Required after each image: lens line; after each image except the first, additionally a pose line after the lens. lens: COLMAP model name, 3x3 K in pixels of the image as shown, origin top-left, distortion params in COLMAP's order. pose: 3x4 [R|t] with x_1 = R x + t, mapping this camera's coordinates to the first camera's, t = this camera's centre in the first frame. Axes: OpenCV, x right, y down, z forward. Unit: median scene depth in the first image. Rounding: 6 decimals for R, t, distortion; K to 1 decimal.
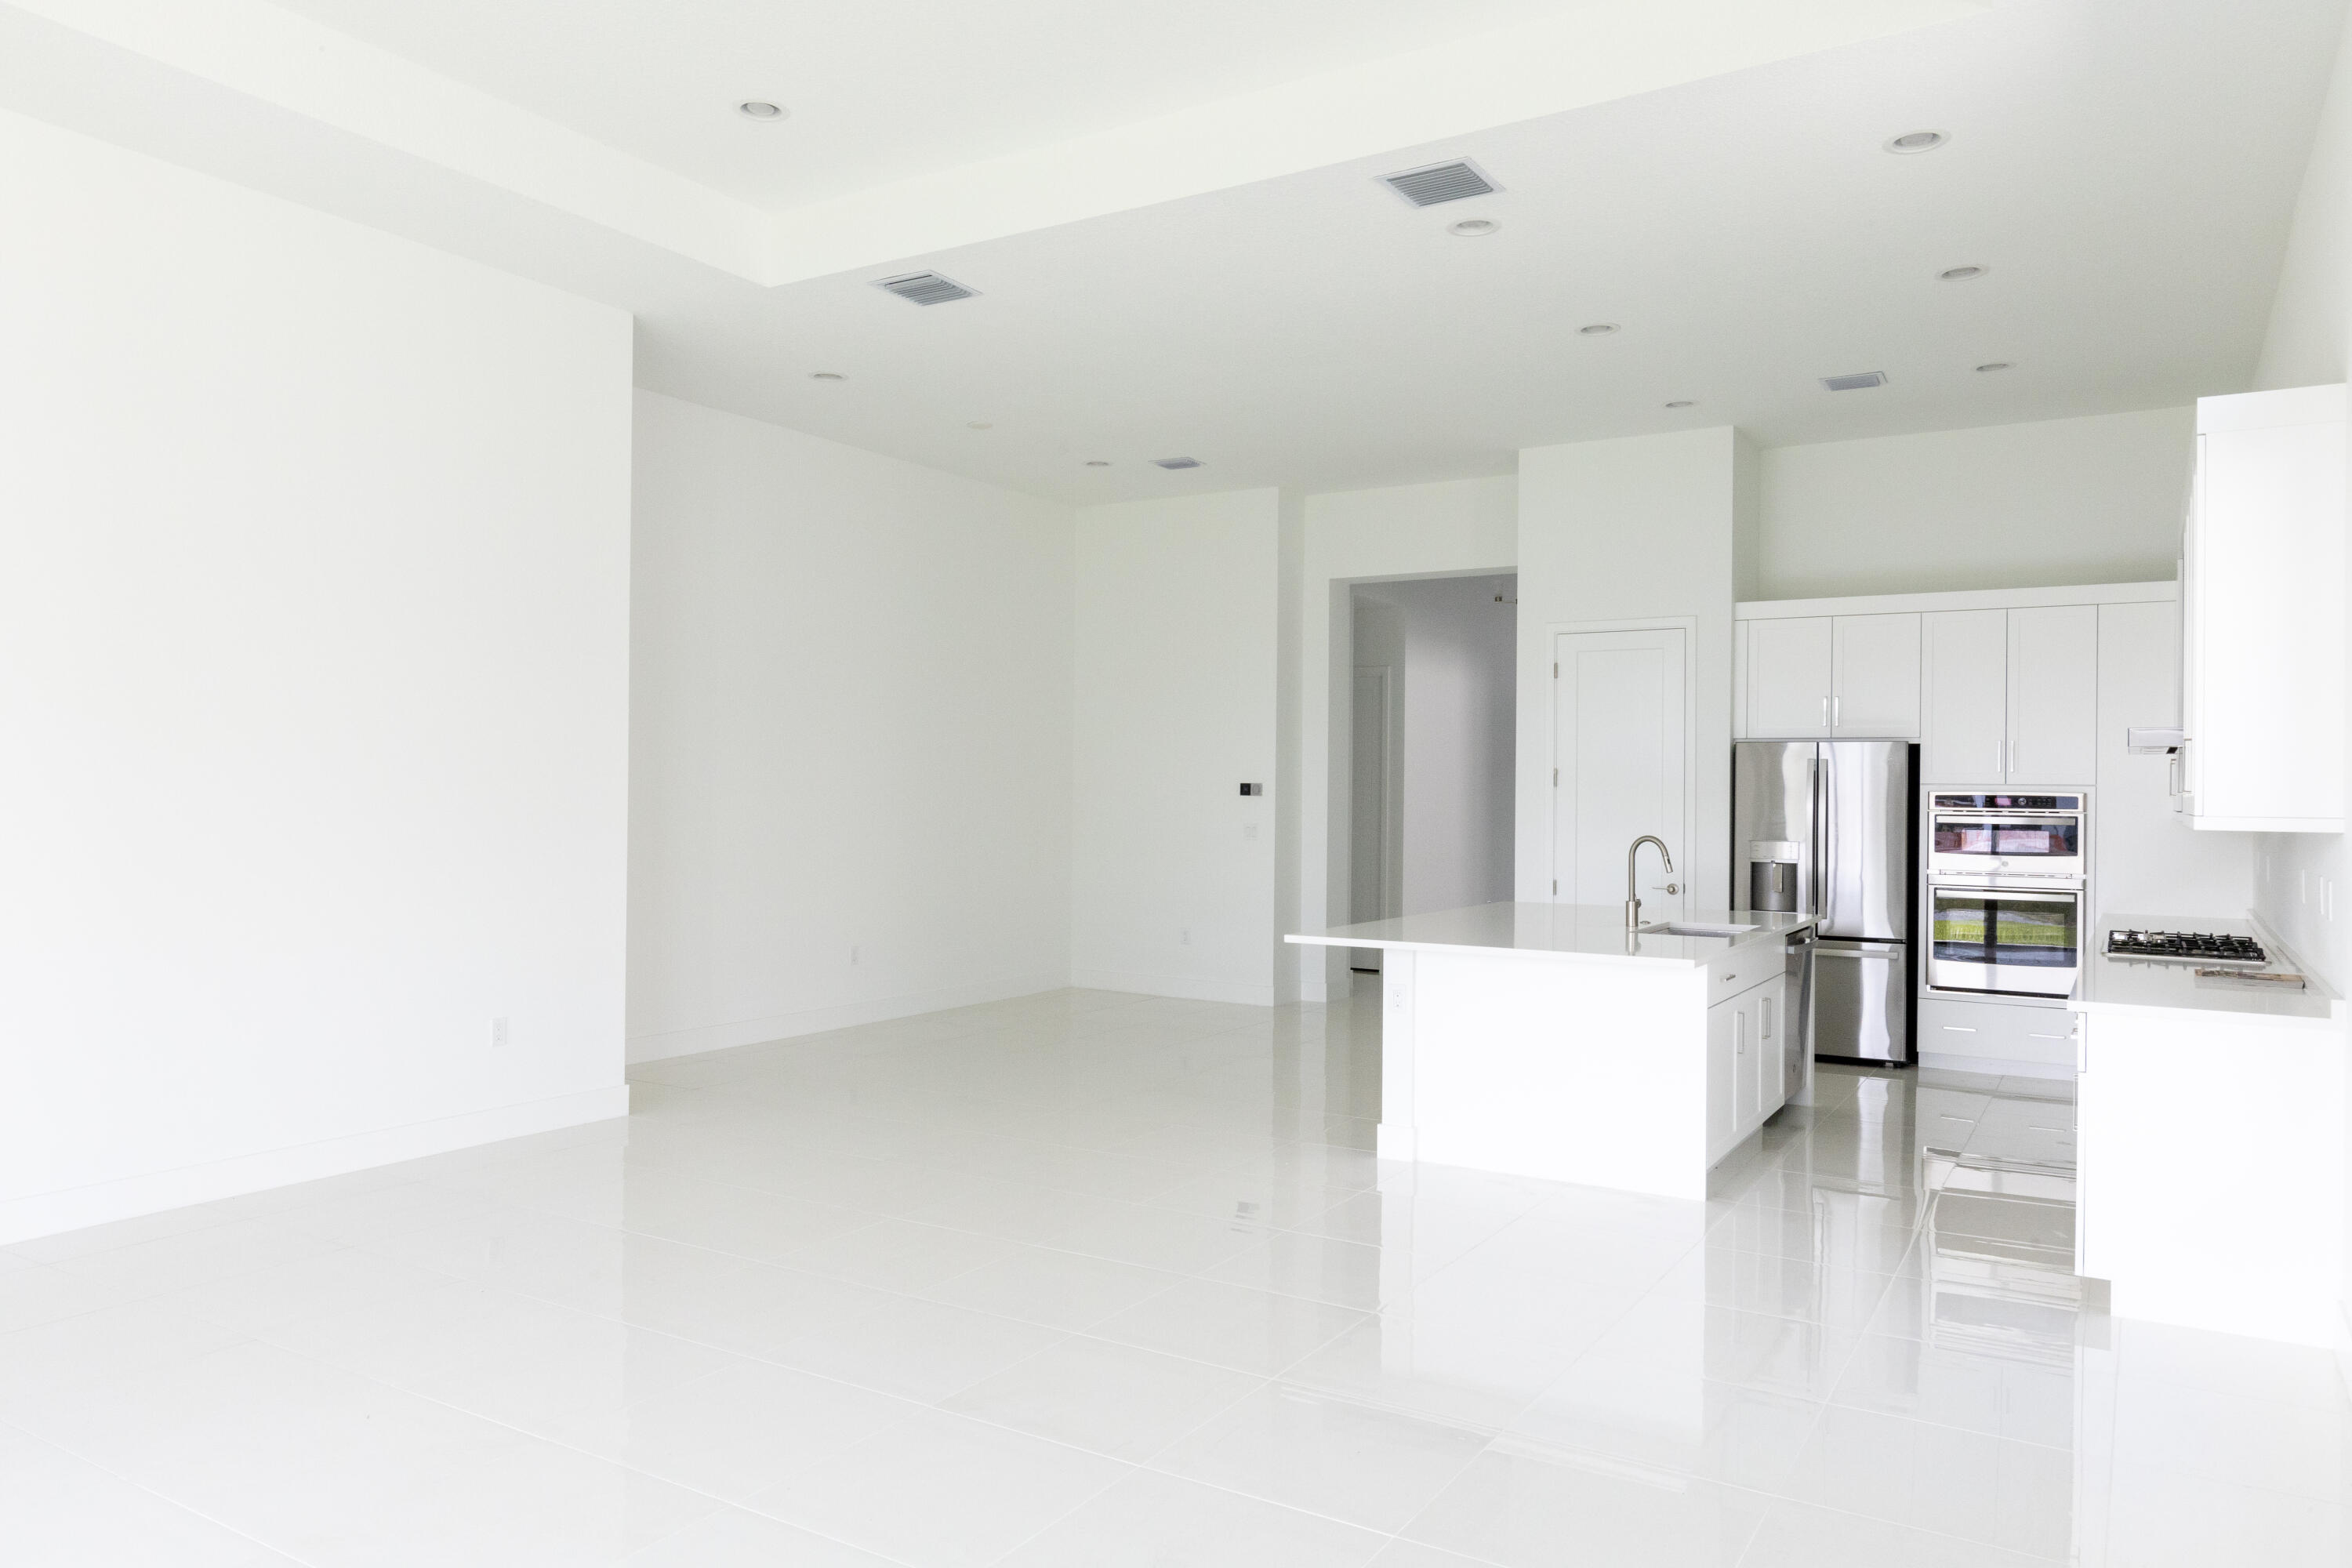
lens RADIAL K [[1542.3, 0, 1176.0], [0, 1542.3, 784.0], [0, 0, 1]] dist [-0.010029, -0.002517]
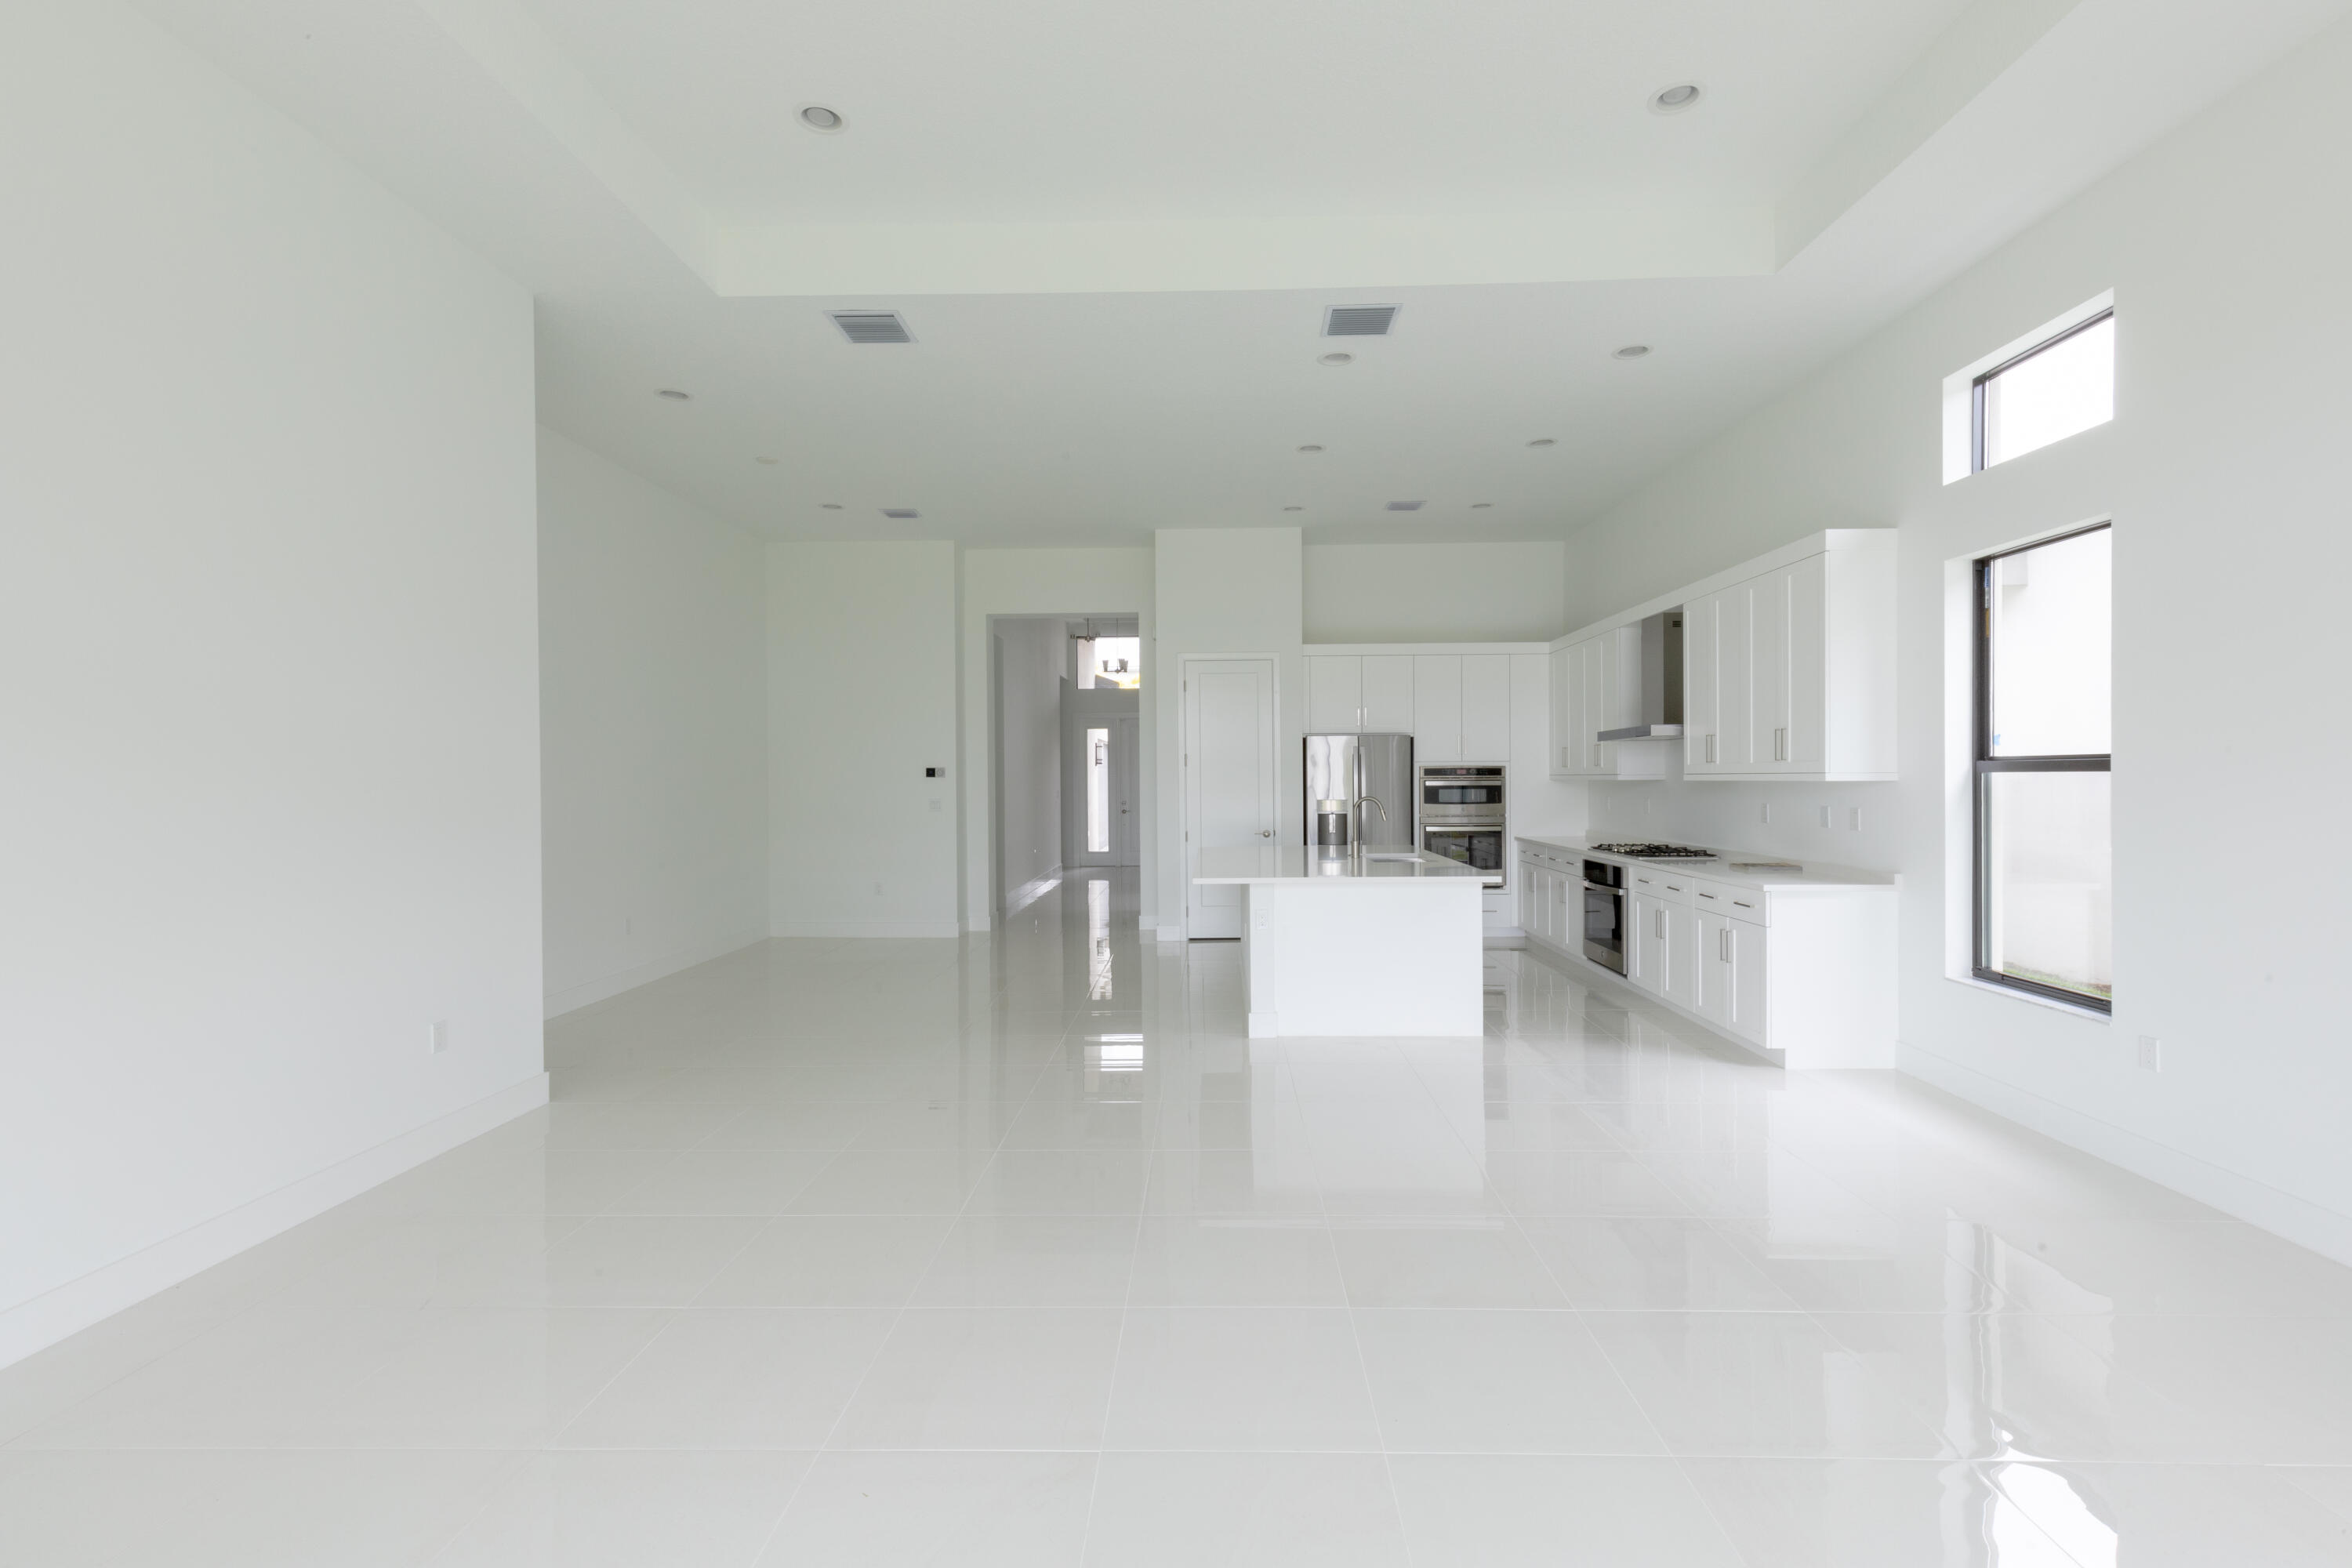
lens RADIAL K [[1048.4, 0, 1176.0], [0, 1048.4, 784.0], [0, 0, 1]] dist [0.000727, -0.000216]
pose [[0.866733, -0.018907, 0.498414, -0.286184], [0.013052, 0.999799, 0.015229, 0.003133], [-0.498602, -0.006694, 0.866805, 0.176927]]
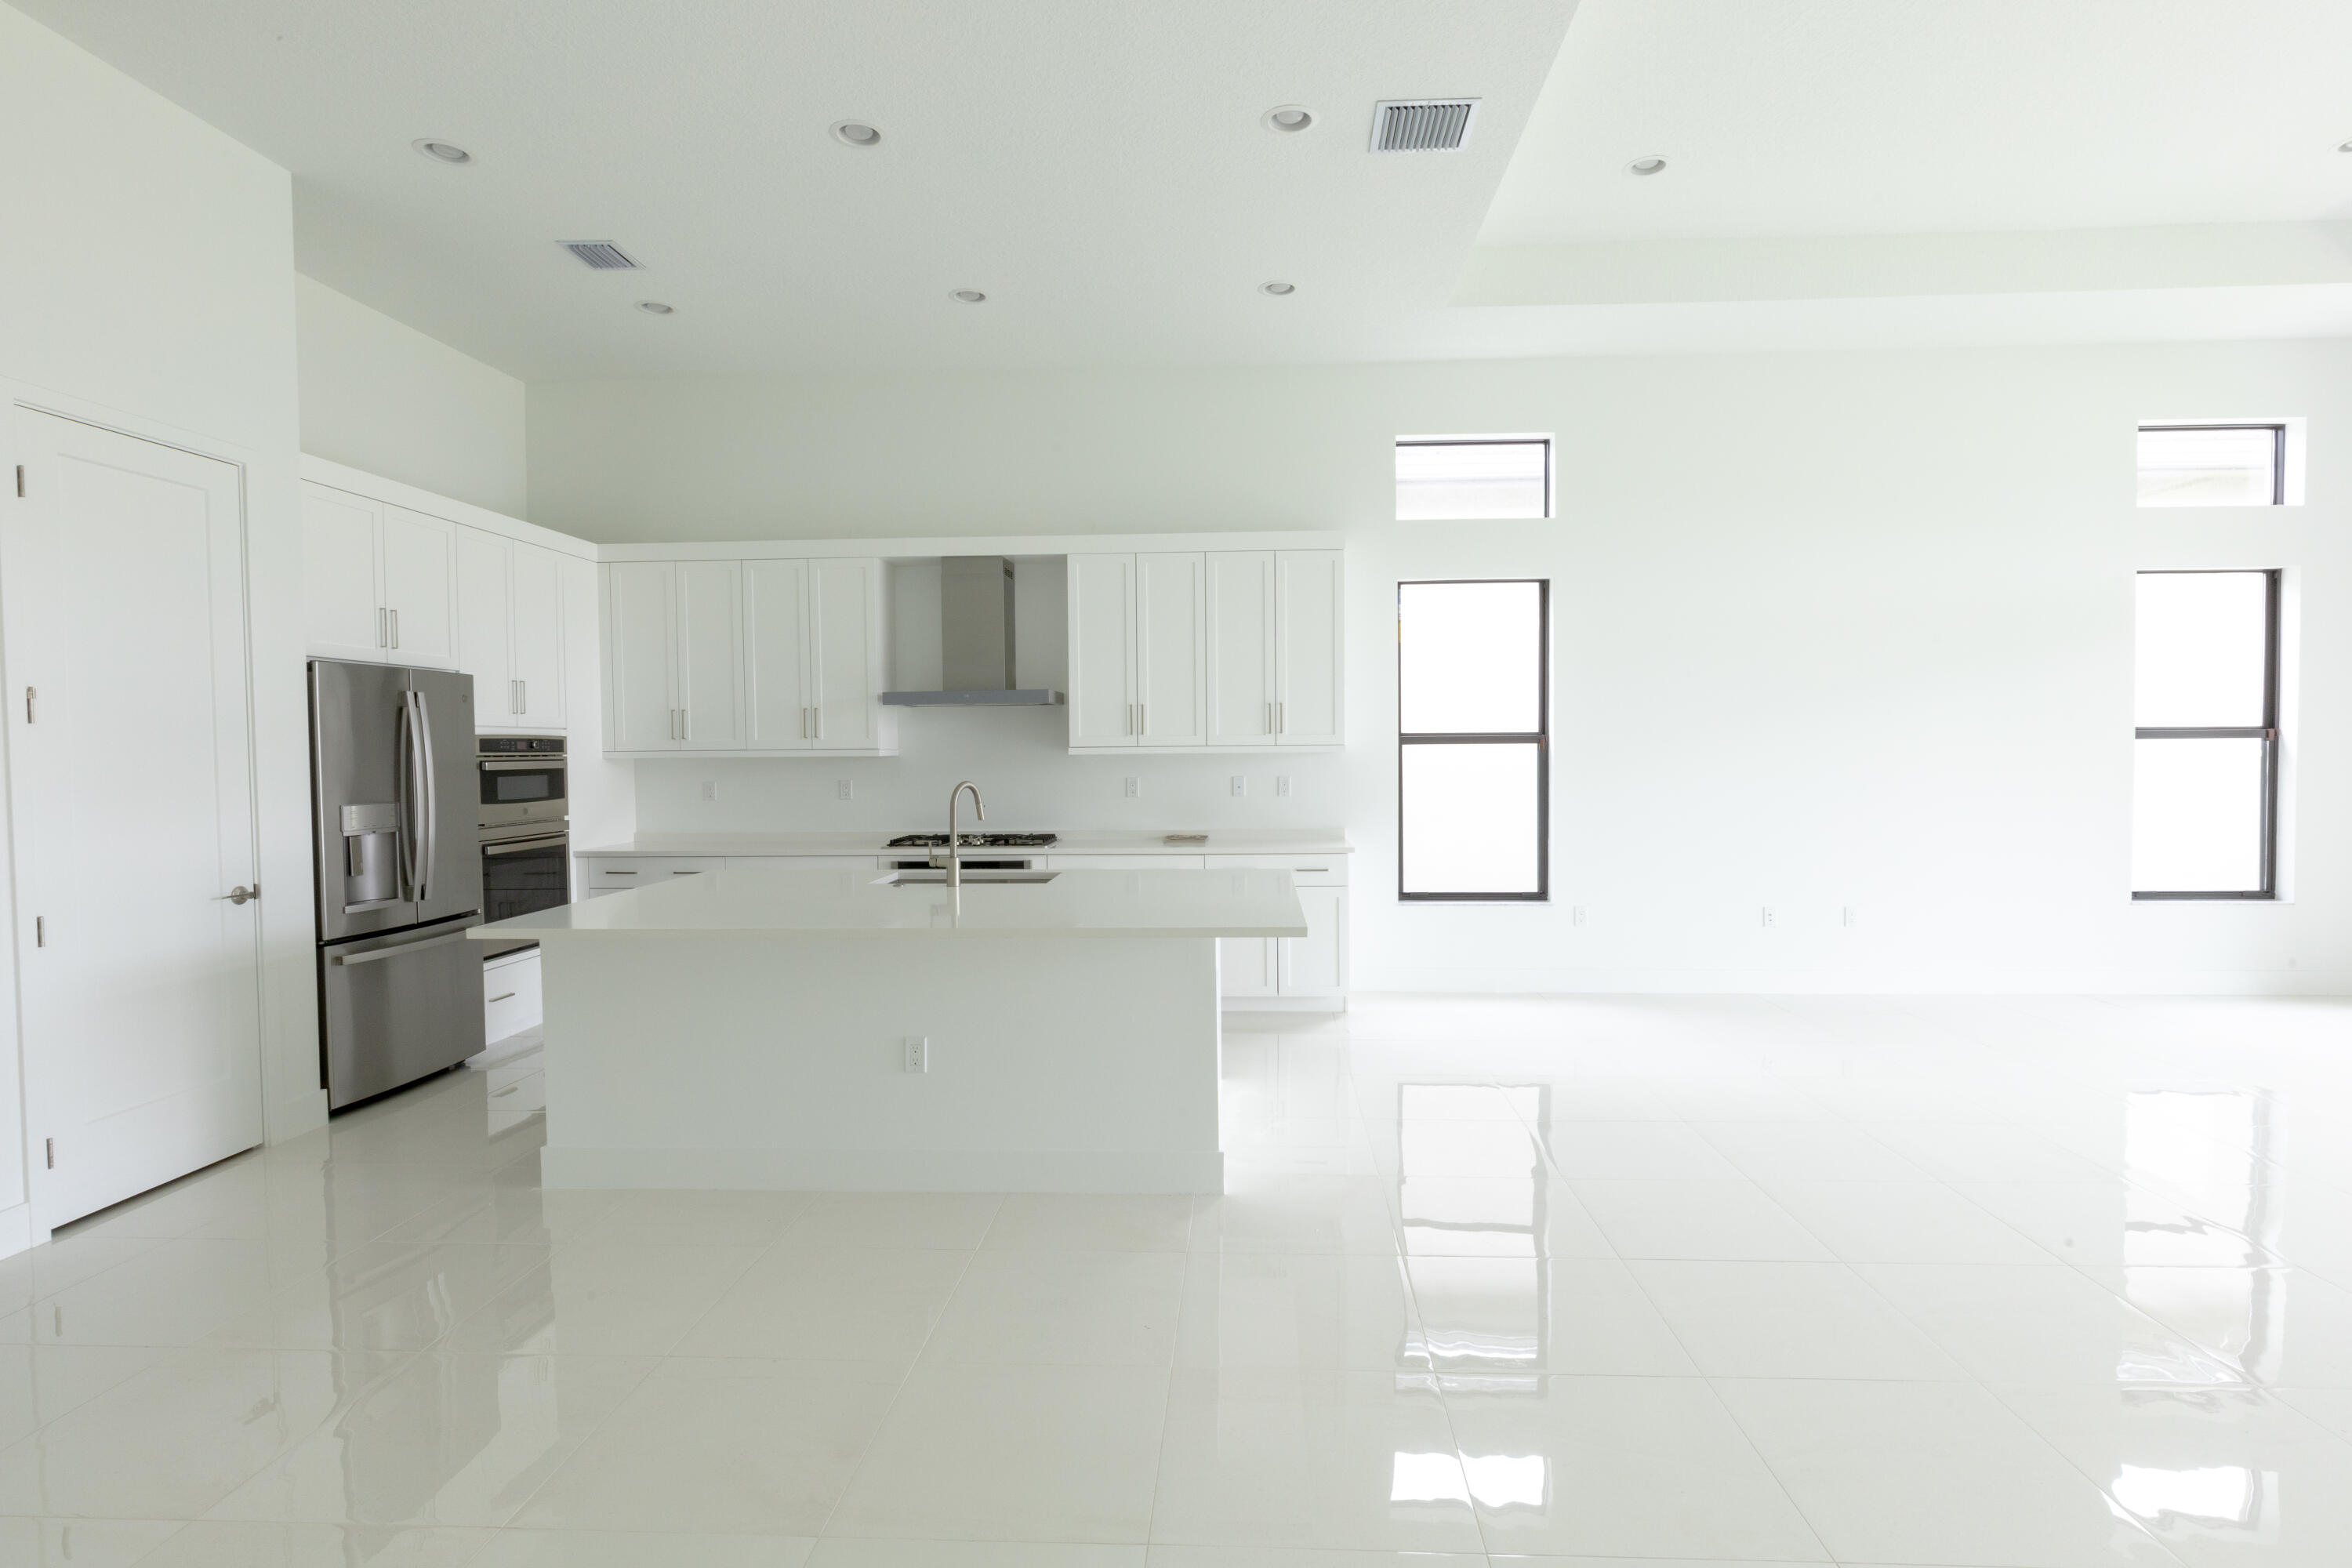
lens RADIAL K [[1183.8, 0, 1176.0], [0, 1183.8, 784.0], [0, 0, 1]] dist [0.003636, 0.000426]
pose [[-0.481684, -0.032100, 0.875757, -0.288378], [0.002166, 0.999282, 0.037818, 0.007936], [-0.876342, 0.020113, -0.481269, 0.989946]]
